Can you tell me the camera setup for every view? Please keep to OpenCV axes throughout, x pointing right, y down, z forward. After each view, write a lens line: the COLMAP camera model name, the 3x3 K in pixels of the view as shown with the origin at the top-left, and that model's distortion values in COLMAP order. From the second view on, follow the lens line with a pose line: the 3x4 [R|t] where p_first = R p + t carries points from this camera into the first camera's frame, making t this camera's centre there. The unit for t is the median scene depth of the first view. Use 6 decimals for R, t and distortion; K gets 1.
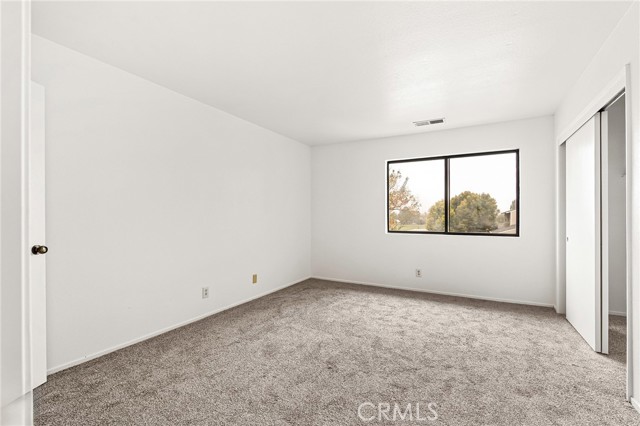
lens RADIAL K [[291.0, 0, 320.0], [0, 291.0, 213.0], [0, 0, 1]] dist [-0.000995, -0.000116]
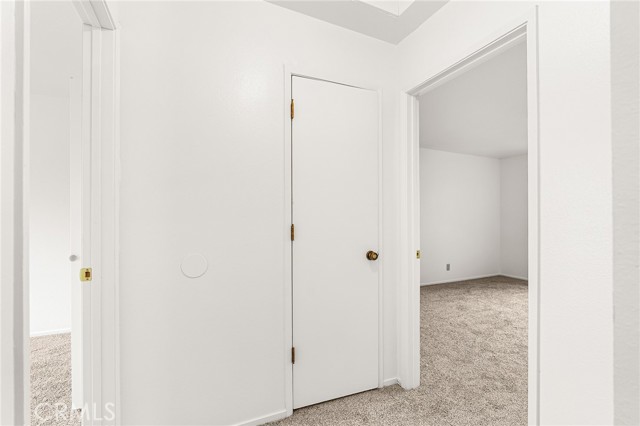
lens RADIAL K [[280.3, 0, 317.4], [0, 280.3, 214.9], [0, 0, 1]] dist [-0.008614, -0.000118]
pose [[0.805182, -0.000335, -0.593027, 0.075133], [-0.000672, 0.999999, -0.001478, -0.015210], [0.593027, 0.001589, 0.805181, -0.538789]]
